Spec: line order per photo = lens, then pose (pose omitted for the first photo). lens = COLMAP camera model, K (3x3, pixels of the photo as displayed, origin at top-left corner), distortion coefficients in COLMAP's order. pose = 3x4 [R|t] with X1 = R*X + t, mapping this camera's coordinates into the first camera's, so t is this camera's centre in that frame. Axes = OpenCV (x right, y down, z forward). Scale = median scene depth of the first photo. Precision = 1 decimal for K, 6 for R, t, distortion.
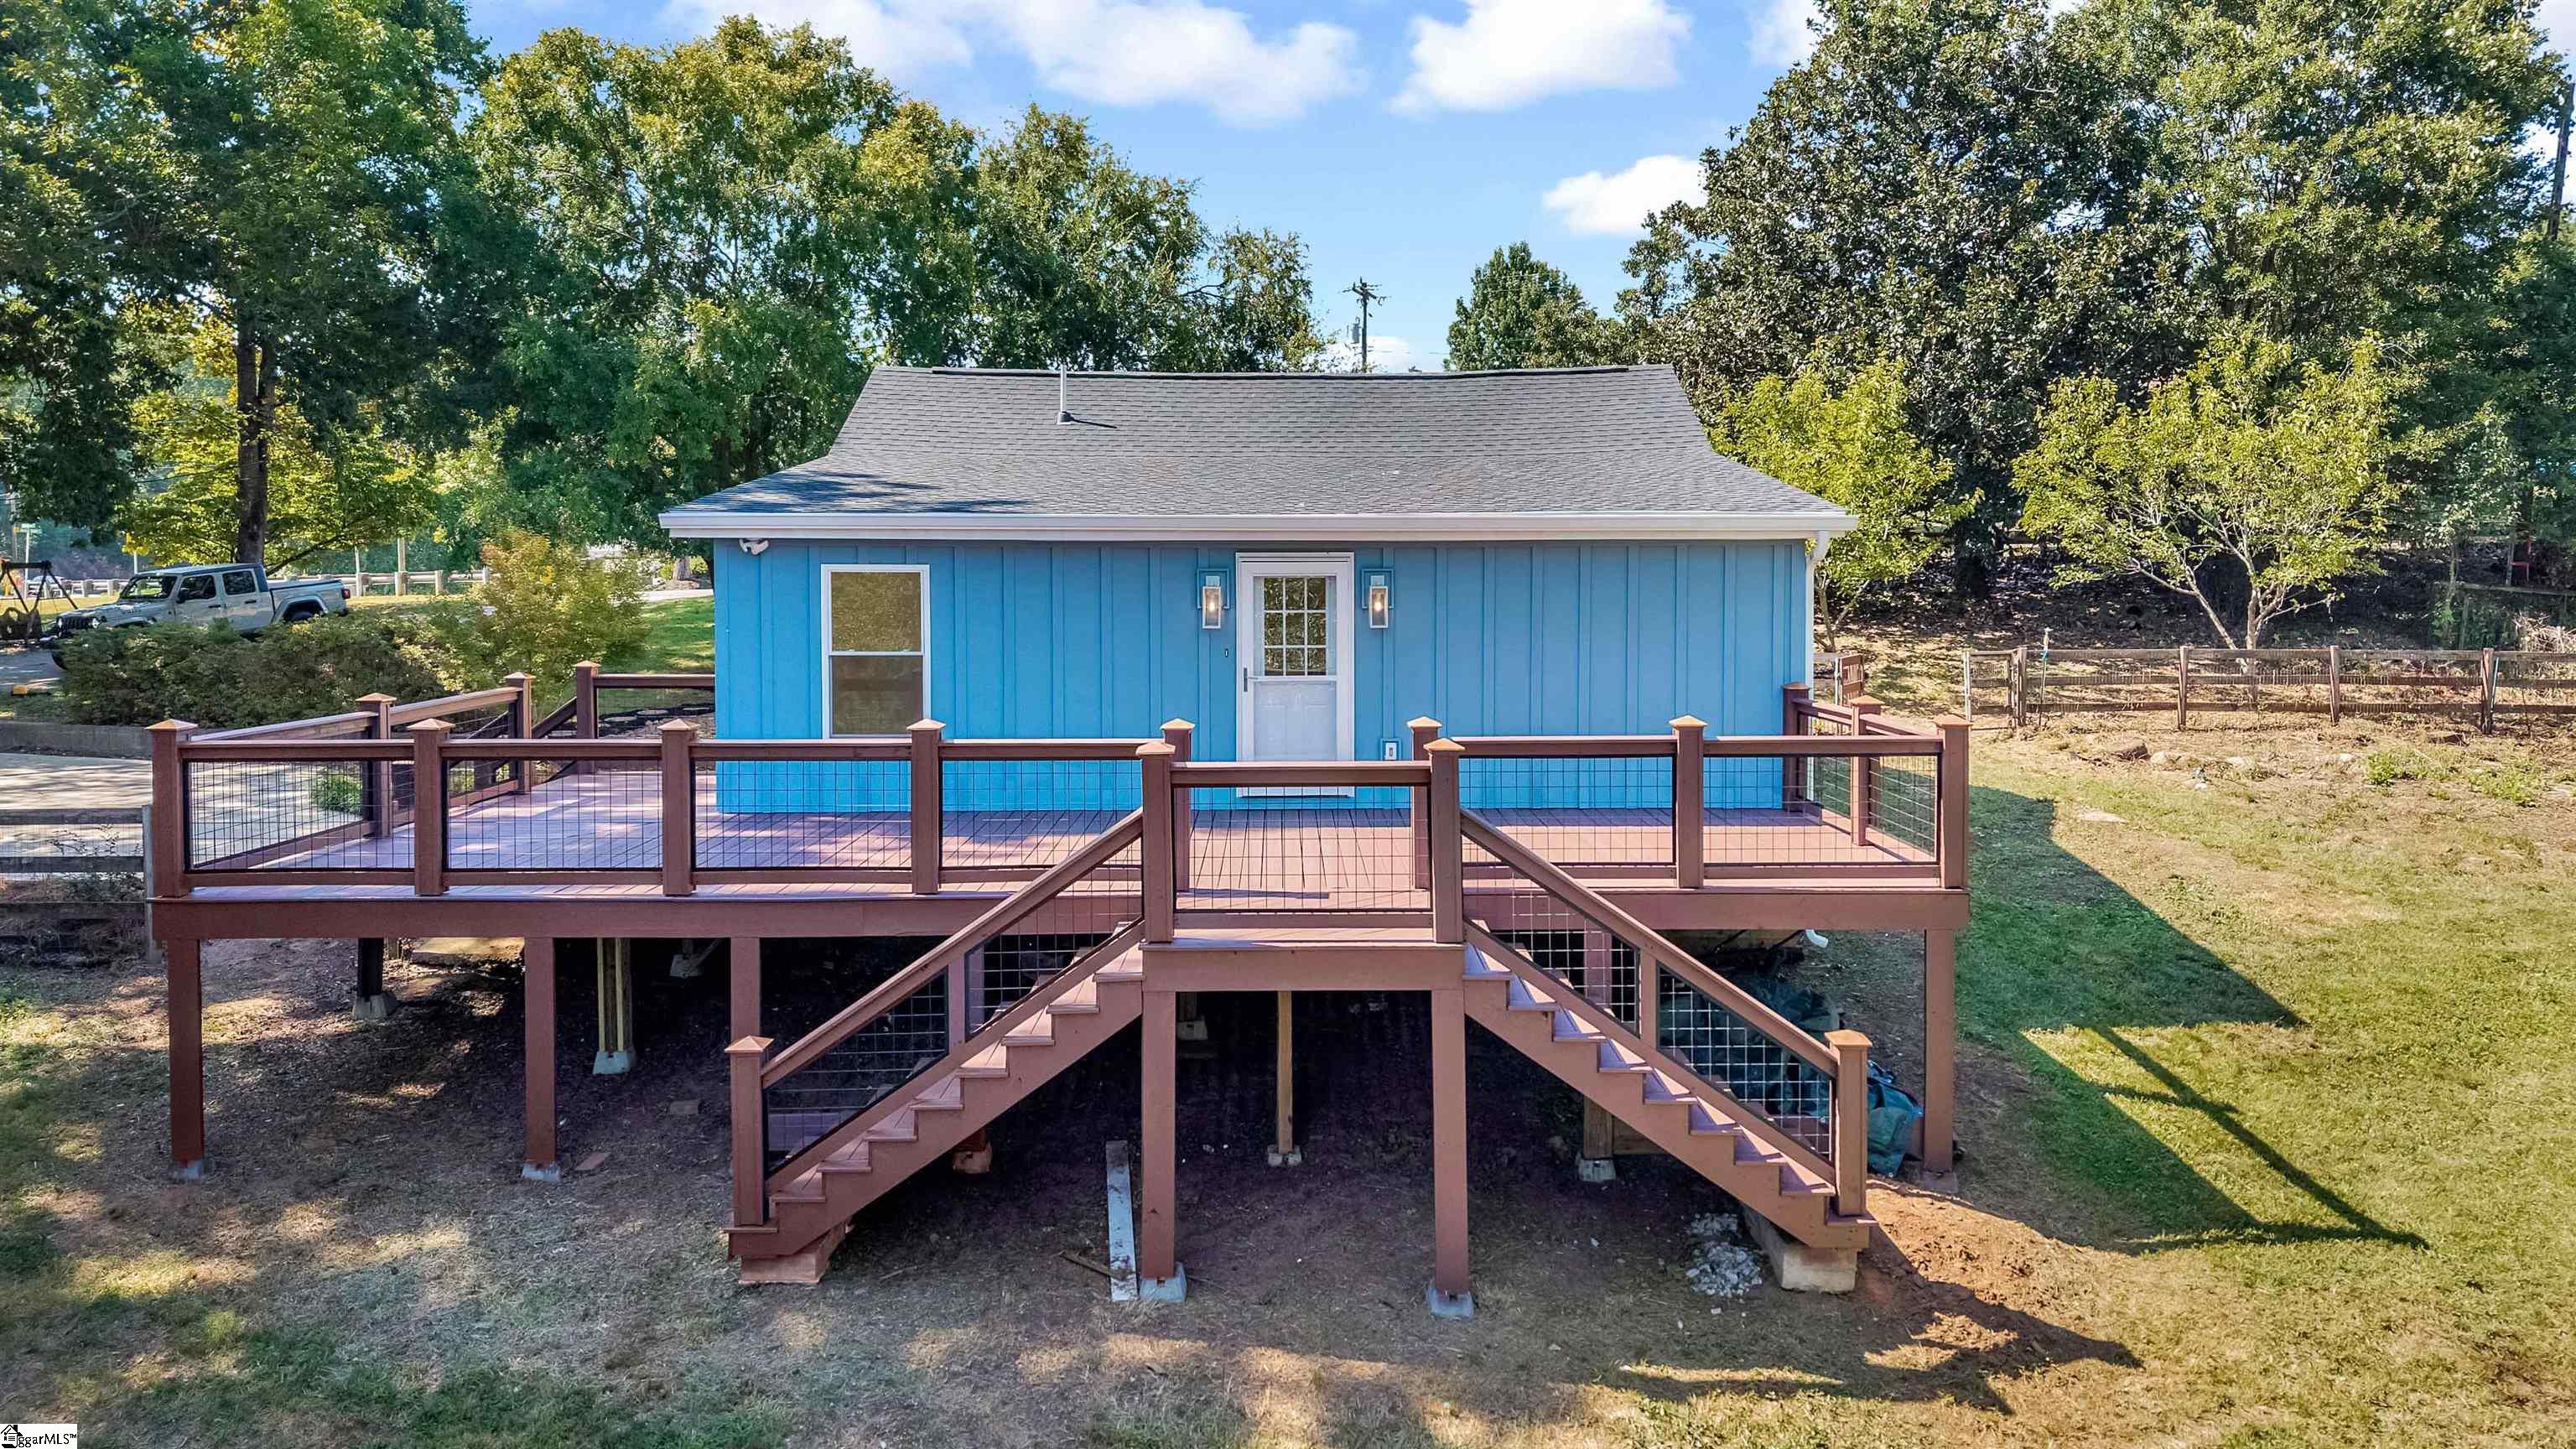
lens RADIAL K [[1763.2, 0, 1300.3], [0, 1763.2, 594.9], [0, 0, 1]] dist [0.008426, -0.003332]
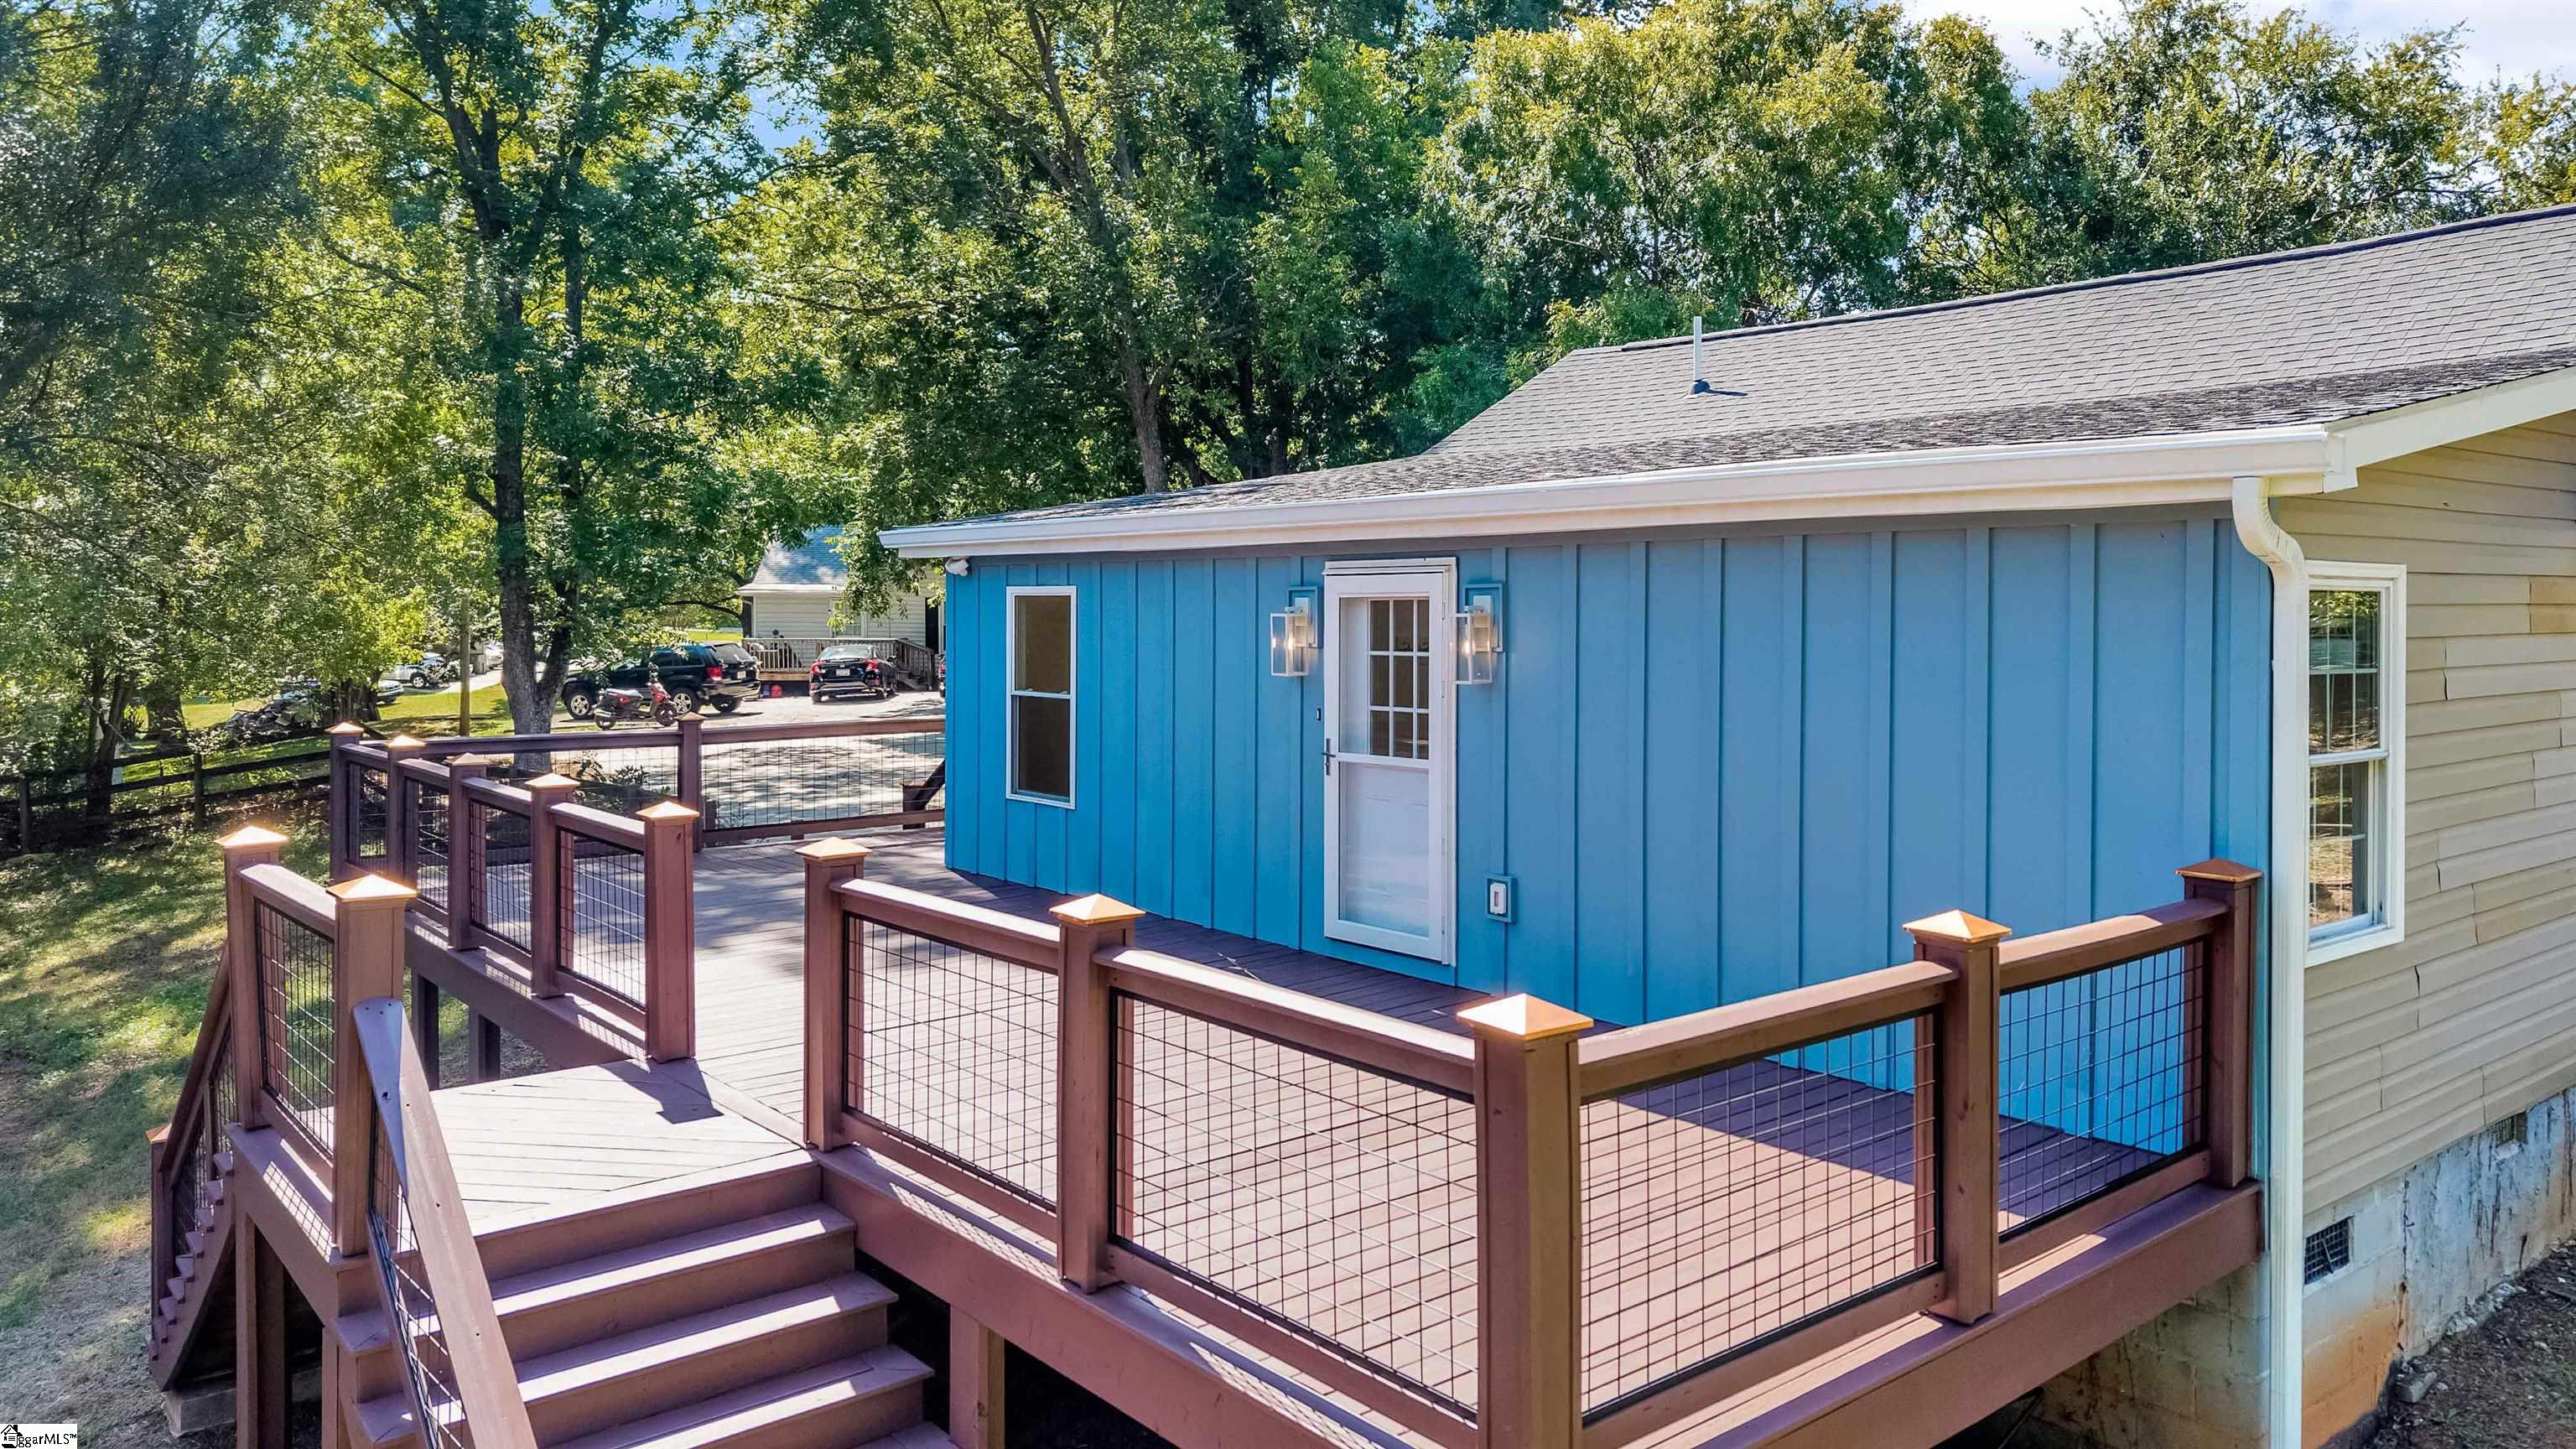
lens RADIAL K [[1735.2, 0, 1283.7], [0, 1735.2, 626.9], [0, 0, 1]] dist [-0.006835, -0.006484]
pose [[0.615728, 0.009072, -0.787906, 0.620308], [-0.013752, 0.999905, 0.000767, -0.000290], [0.787839, 0.010363, 0.615795, 0.806828]]
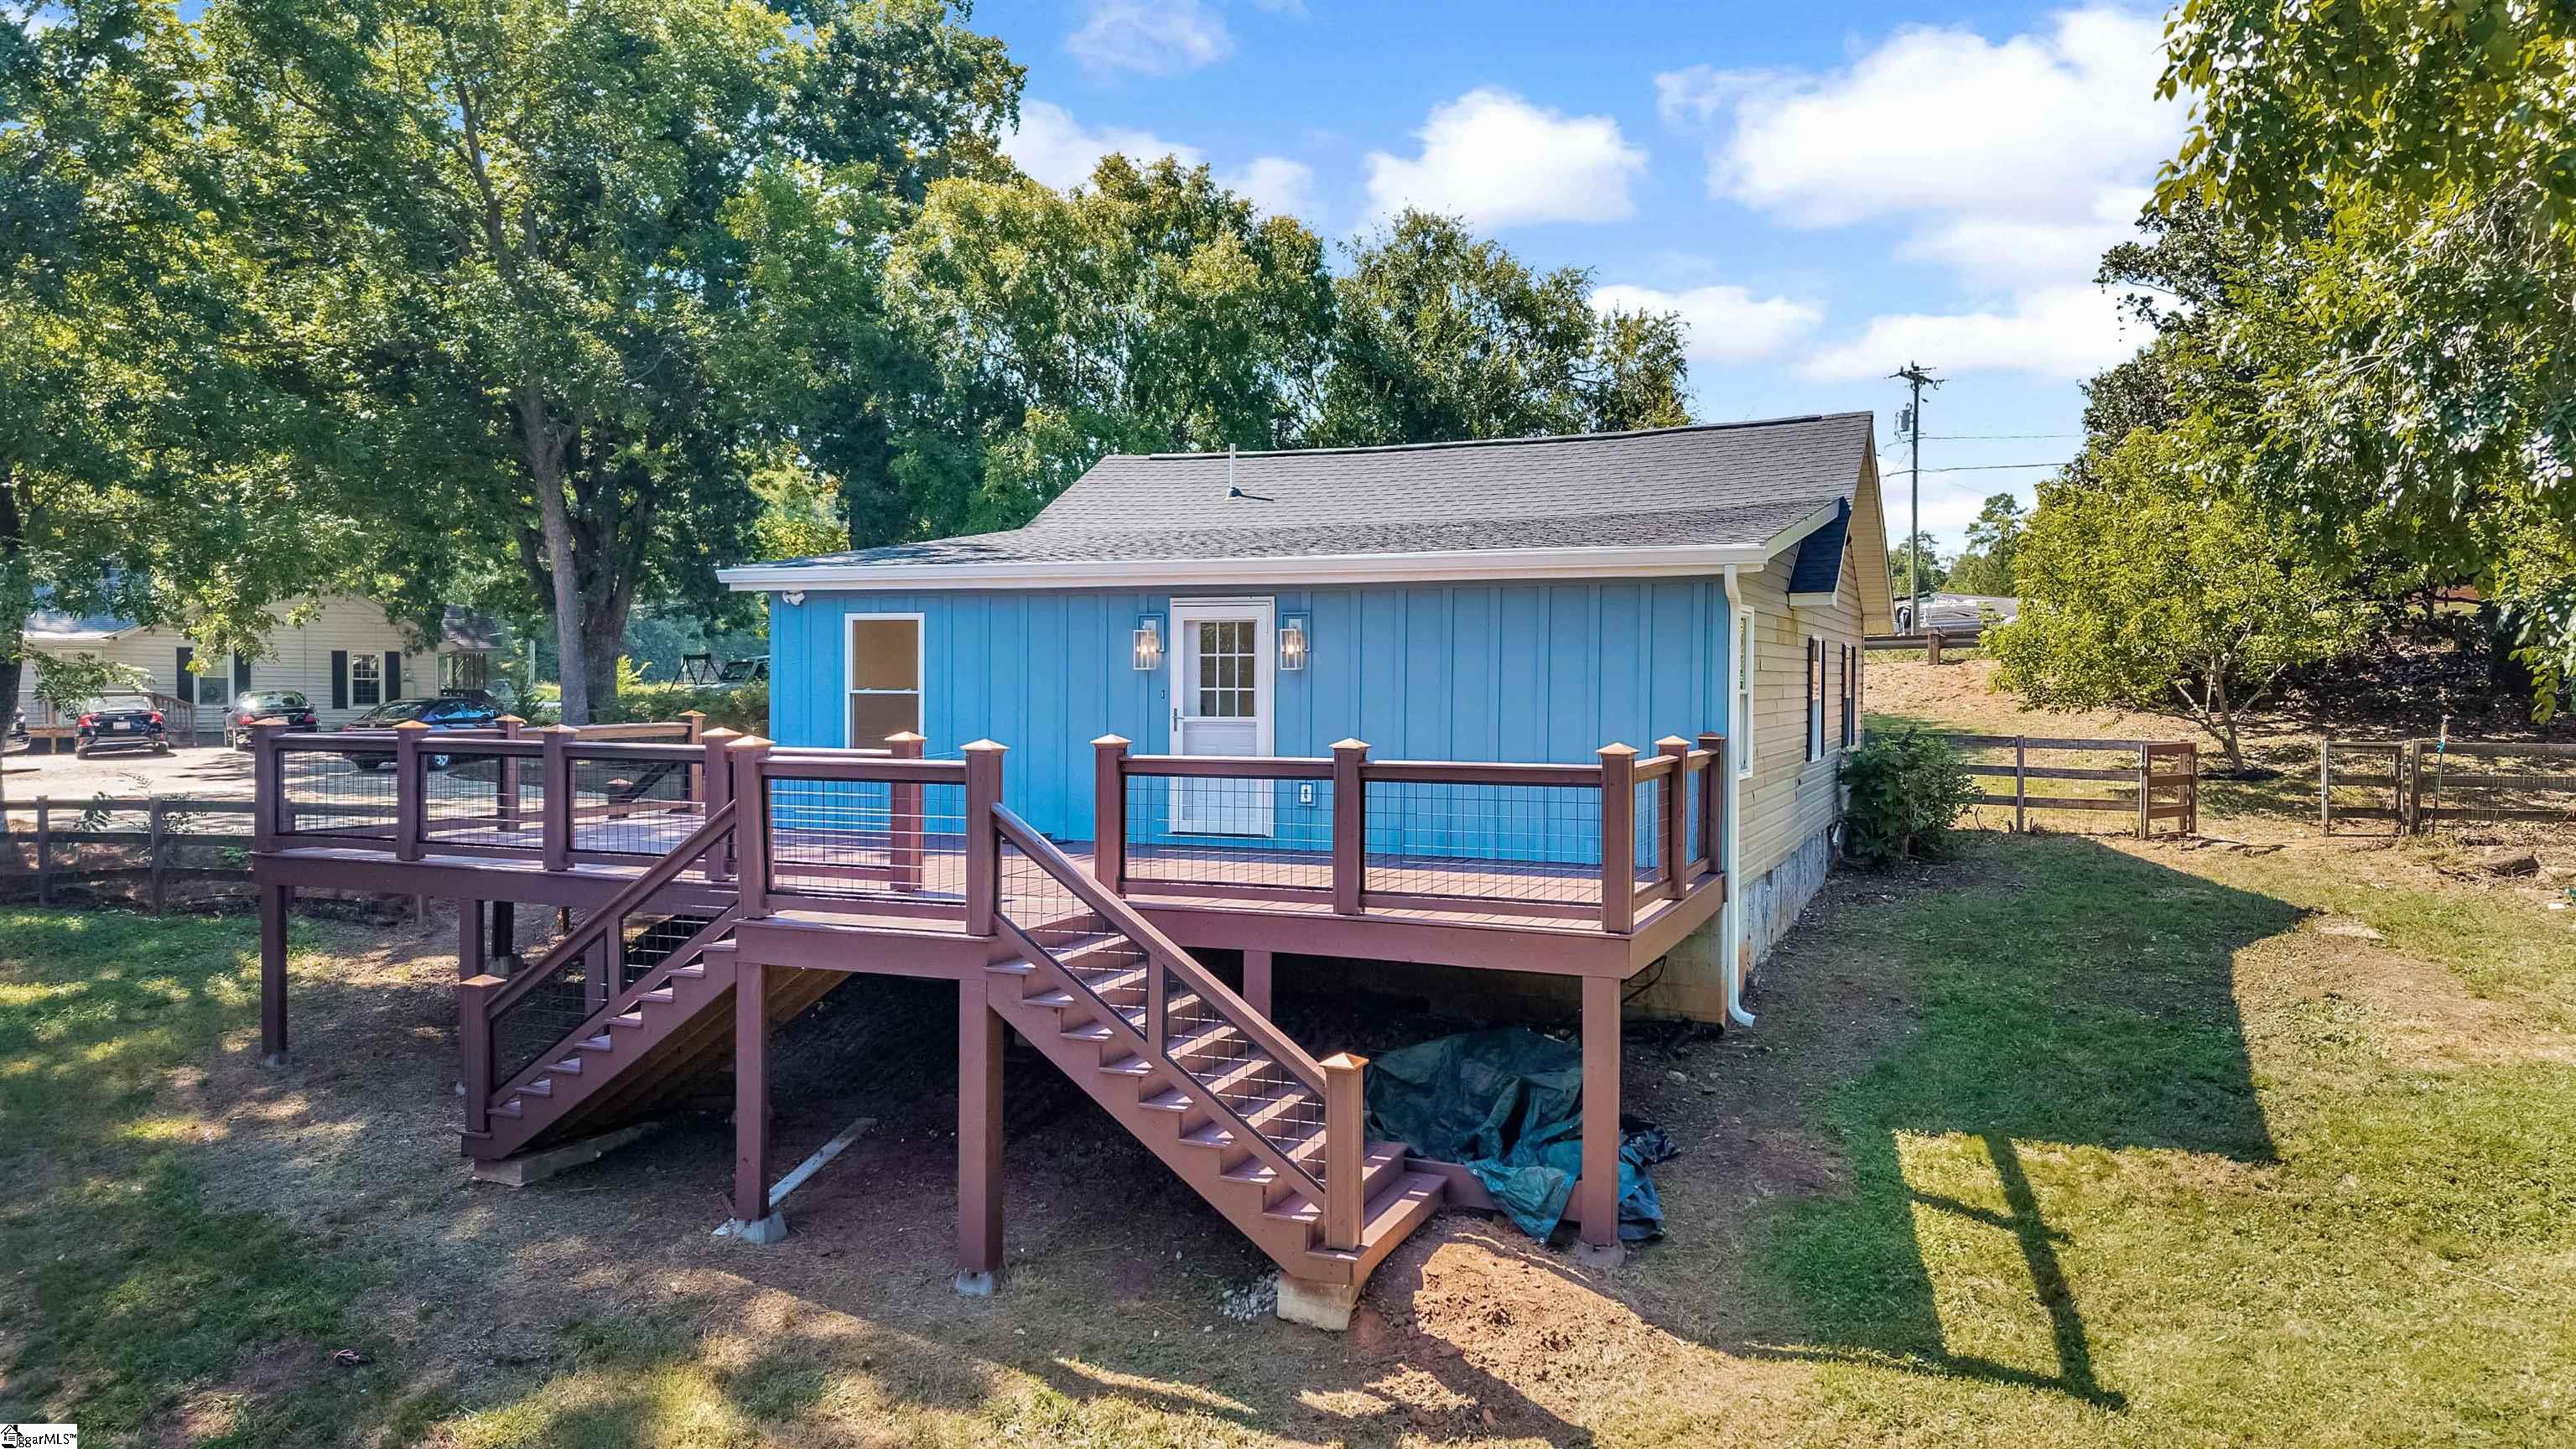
lens RADIAL K [[1715.5, 0, 1288.0], [0, 1715.5, 724.5], [0, 0, 1]] dist [0.036460, -0.050998]
pose [[0.915559, 0.015168, -0.401898, 0.592118], [-0.013345, 0.999884, 0.007336, 0.057720], [0.401963, -0.001353, 0.915655, 0.132697]]
